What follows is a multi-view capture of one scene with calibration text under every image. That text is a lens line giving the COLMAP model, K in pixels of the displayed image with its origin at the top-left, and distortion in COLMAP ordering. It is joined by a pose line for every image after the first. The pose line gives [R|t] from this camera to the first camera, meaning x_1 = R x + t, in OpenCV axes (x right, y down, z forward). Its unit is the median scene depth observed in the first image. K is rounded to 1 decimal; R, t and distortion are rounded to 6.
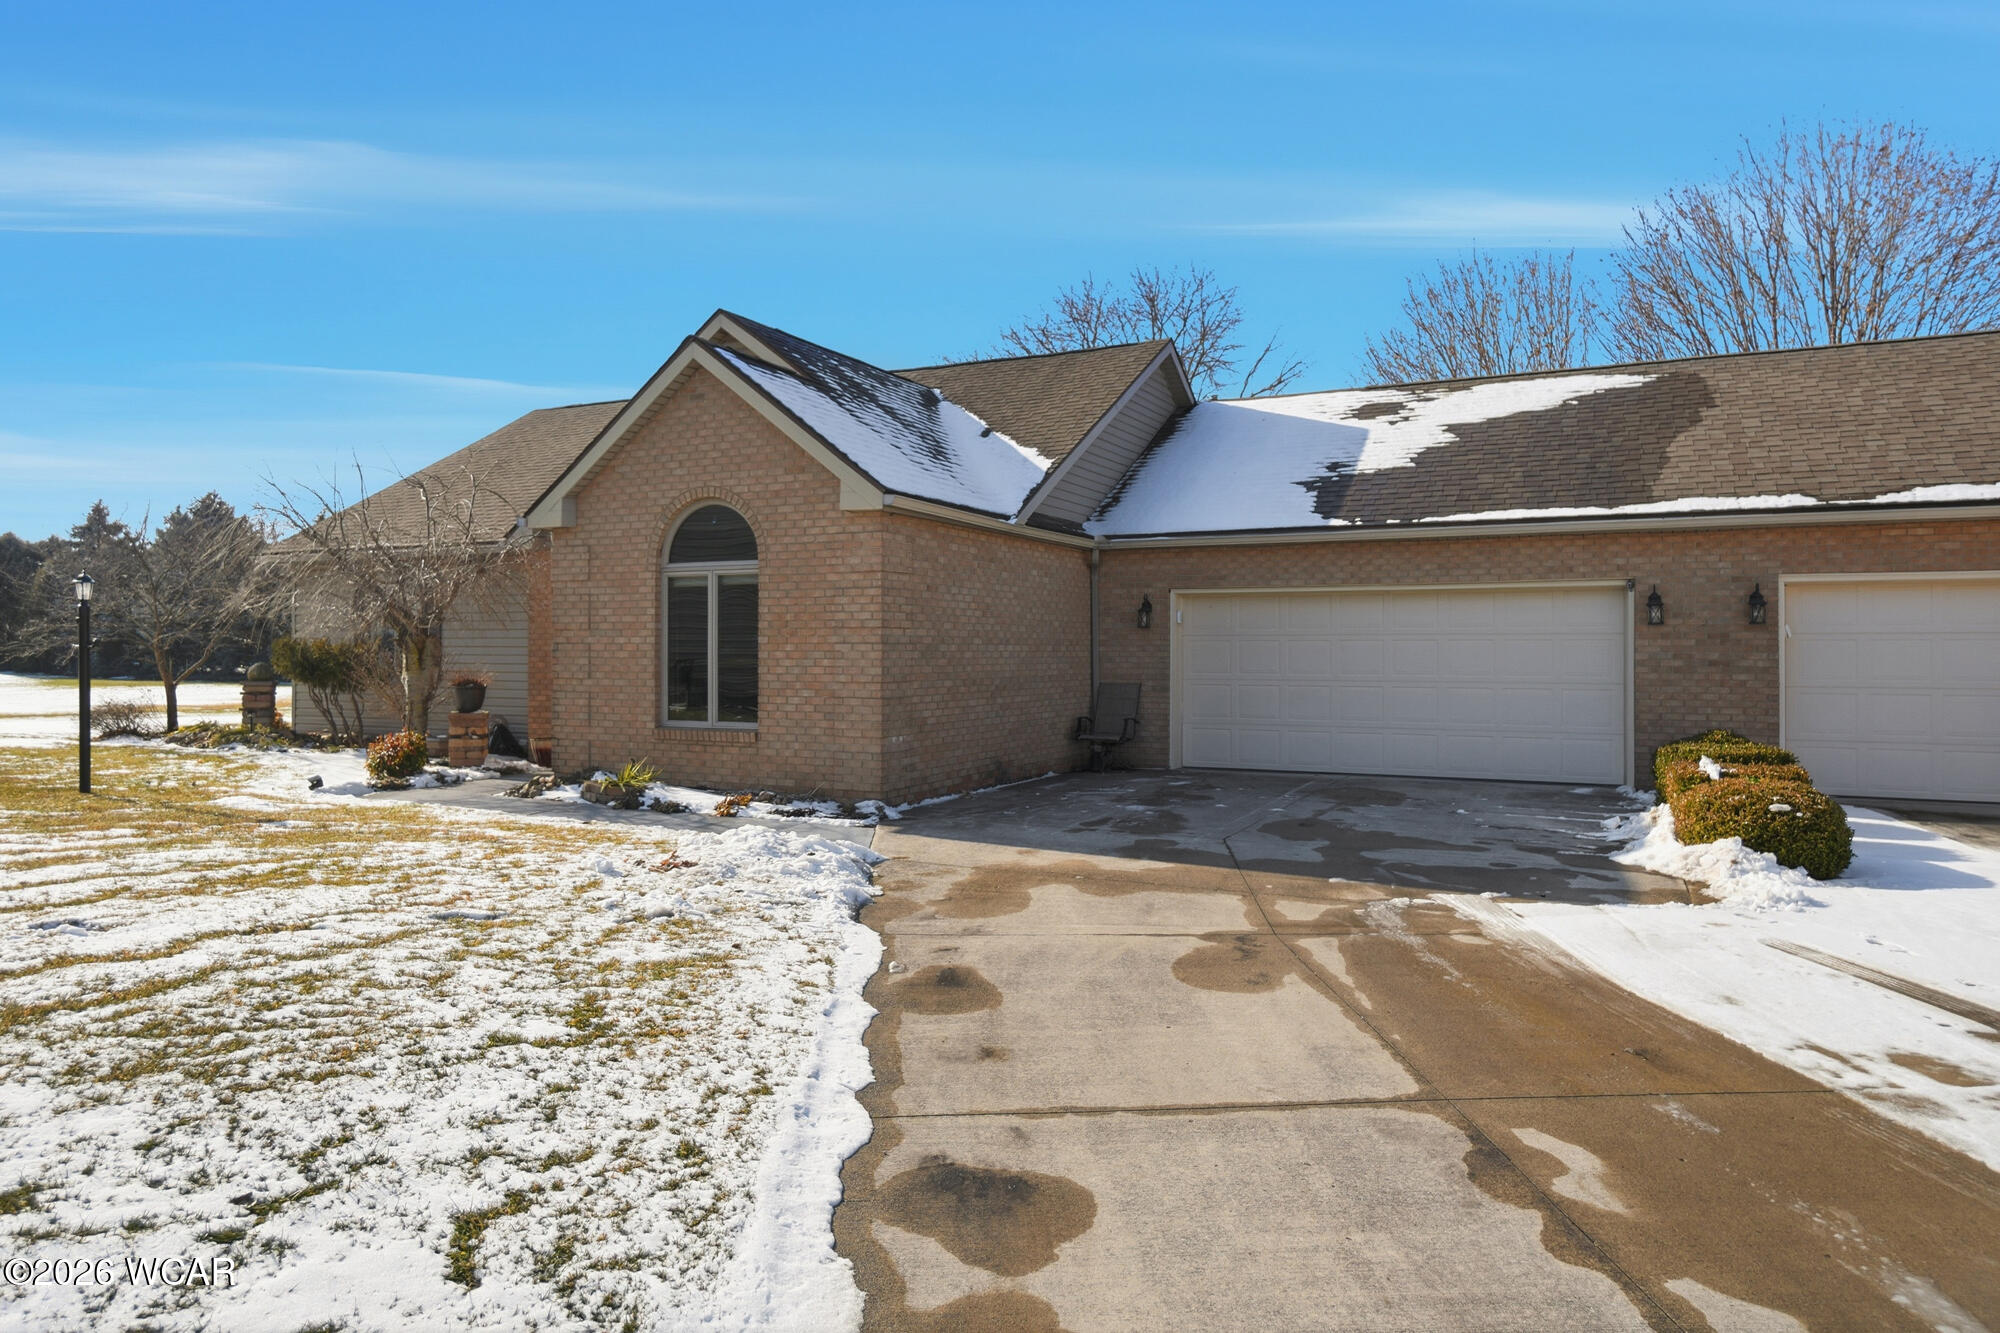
lens RADIAL K [[1204.7, 0, 1002.2], [0, 1204.7, 650.9], [0, 0, 1]] dist [0.005548, 0.000630]
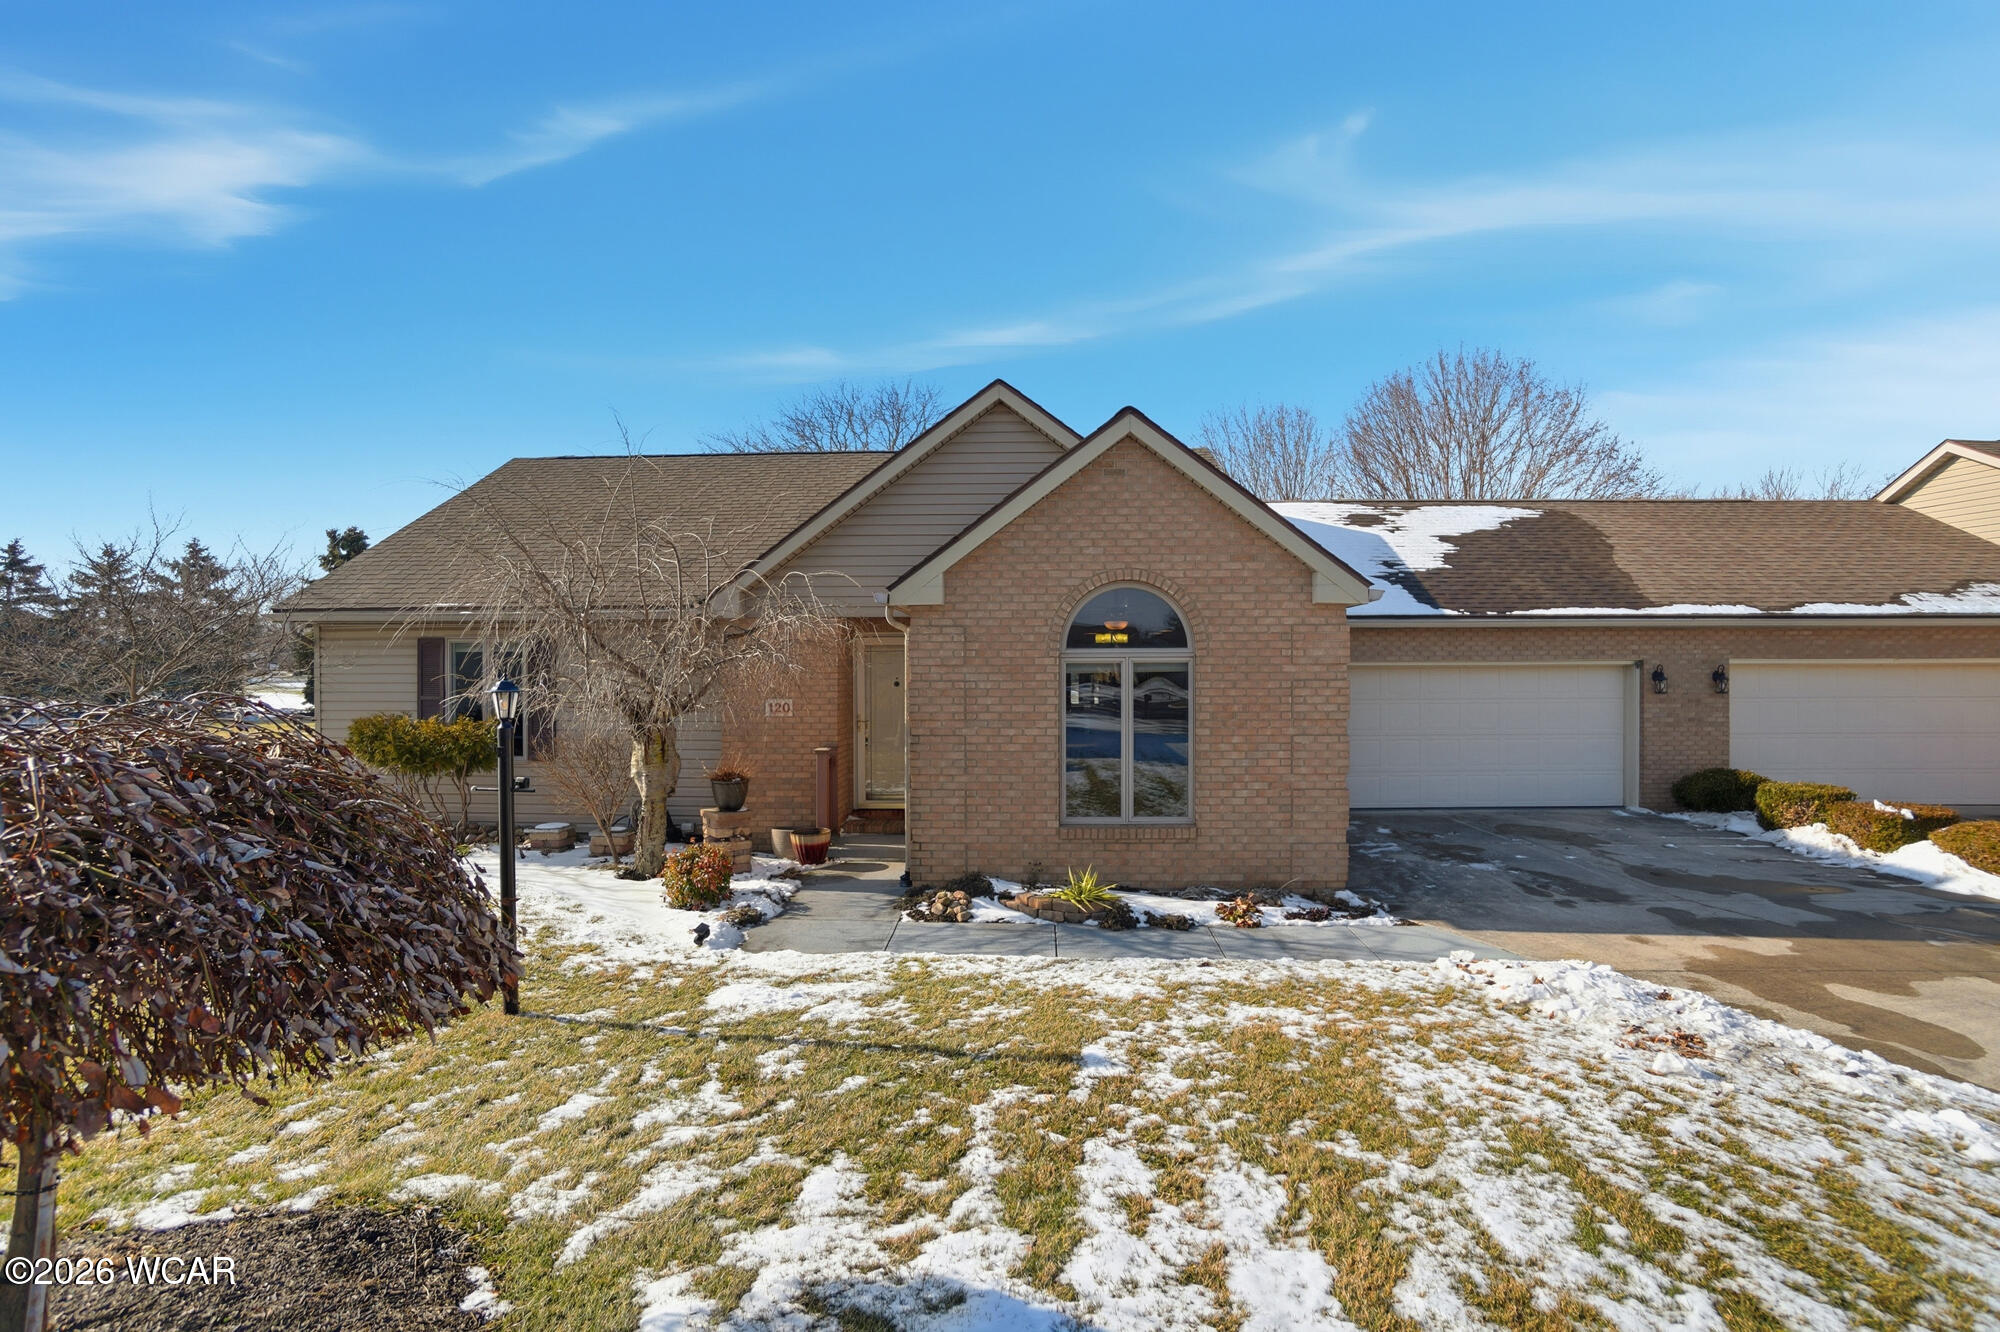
lens RADIAL K [[891.8, 0, 998.6], [0, 891.8, 678.6], [0, 0, 1]] dist [-0.023594, 0.000016]
pose [[0.911469, -0.010318, 0.411240, -0.619309], [0.005710, 0.999906, 0.012431, -0.059276], [-0.411330, -0.008983, 0.911442, 0.403519]]
